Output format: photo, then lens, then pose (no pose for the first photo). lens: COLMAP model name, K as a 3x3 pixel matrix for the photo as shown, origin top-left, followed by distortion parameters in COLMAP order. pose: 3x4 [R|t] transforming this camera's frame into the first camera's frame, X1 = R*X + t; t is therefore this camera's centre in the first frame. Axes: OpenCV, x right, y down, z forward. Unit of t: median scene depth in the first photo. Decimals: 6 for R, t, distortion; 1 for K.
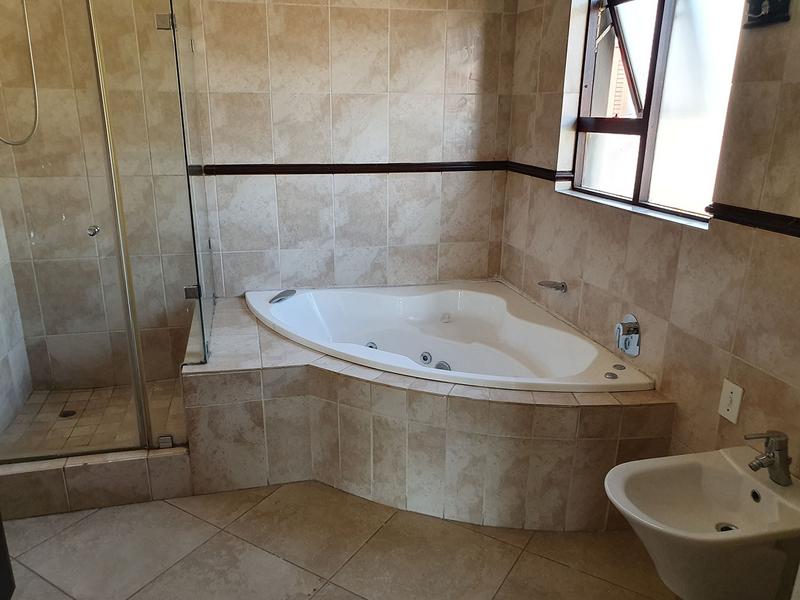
lens RADIAL K [[616.7, 0, 397.4], [0, 616.7, 303.1], [0, 0, 1]] dist [0.015791, -0.026949]
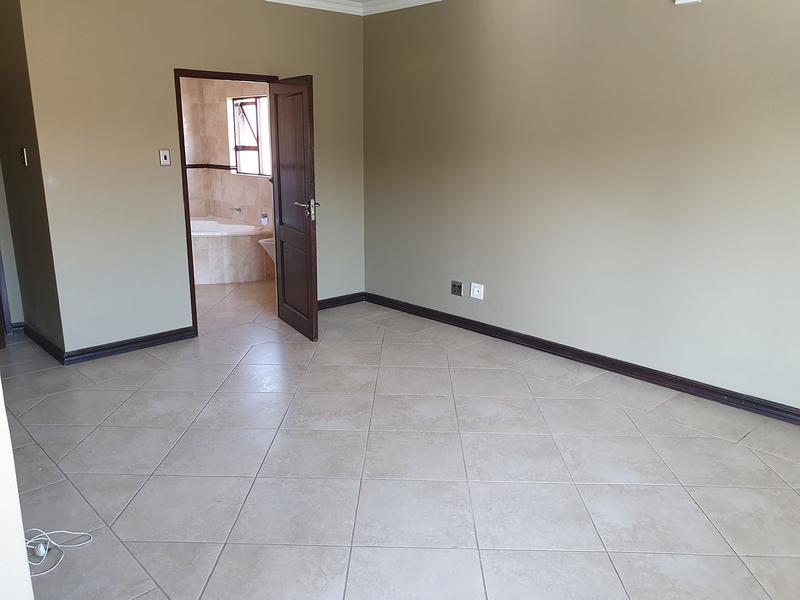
lens RADIAL K [[616.7, 0, 402.2], [0, 616.7, 301.9], [0, 0, 1]] dist [0.015791, -0.026949]
pose [[0.858941, -0.131915, 0.494792, -0.482471], [0.152115, 0.988363, -0.000563, 0.463131], [-0.488959, 0.075748, 0.869011, -1.568988]]
